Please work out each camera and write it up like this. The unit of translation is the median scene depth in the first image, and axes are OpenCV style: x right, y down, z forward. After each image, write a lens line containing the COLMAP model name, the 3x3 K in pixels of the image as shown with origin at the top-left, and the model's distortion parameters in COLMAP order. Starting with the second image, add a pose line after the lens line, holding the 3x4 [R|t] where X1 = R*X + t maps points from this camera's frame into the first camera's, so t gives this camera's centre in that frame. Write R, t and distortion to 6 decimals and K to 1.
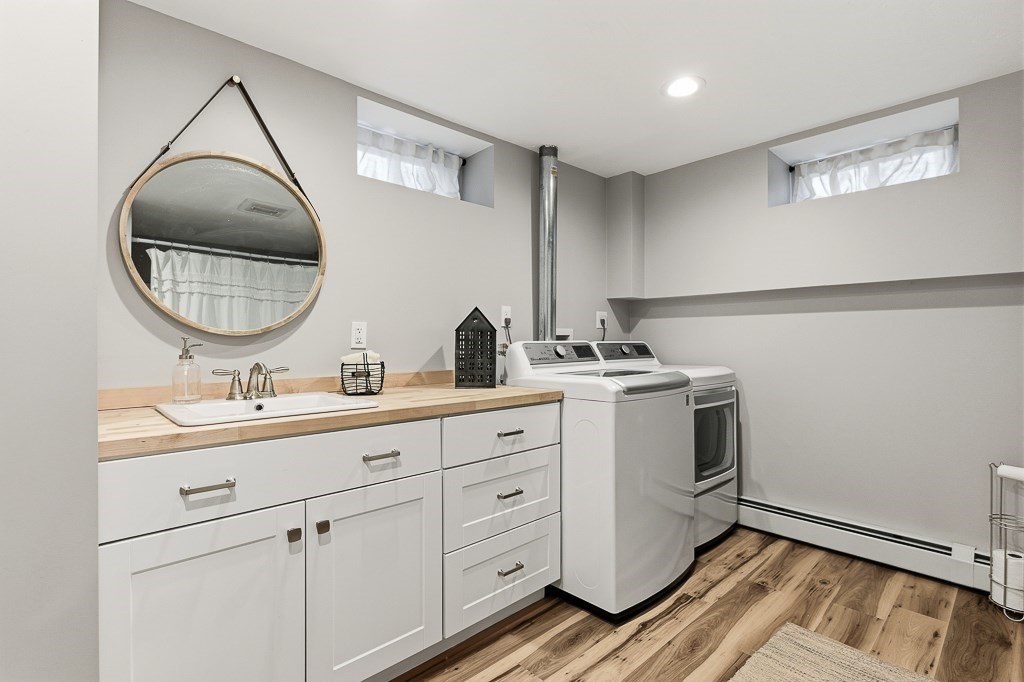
lens RADIAL K [[488.6, 0, 511.9], [0, 488.6, 339.4], [0, 0, 1]] dist [0.000428, 0.000006]
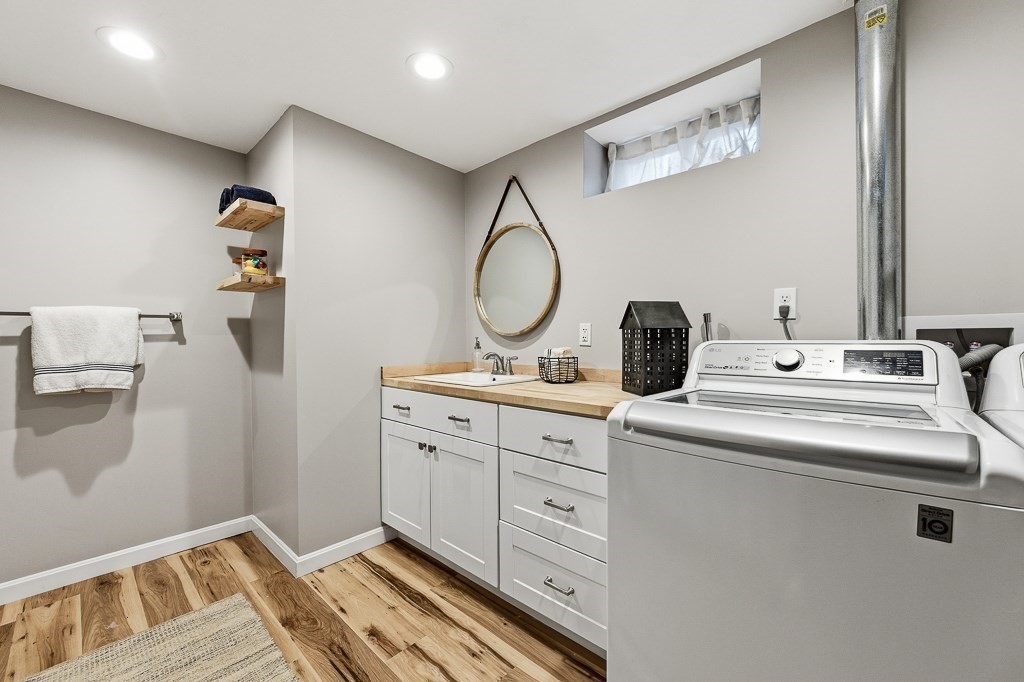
lens RADIAL K [[413.0, 0, 511.8], [0, 413.0, 339.8], [0, 0, 1]] dist [0.002276, 0.000144]
pose [[0.063439, 0.006906, -0.997962, 0.778040], [0.004175, 0.999965, 0.007185, -0.004153], [0.997977, -0.004623, 0.063408, 0.868519]]
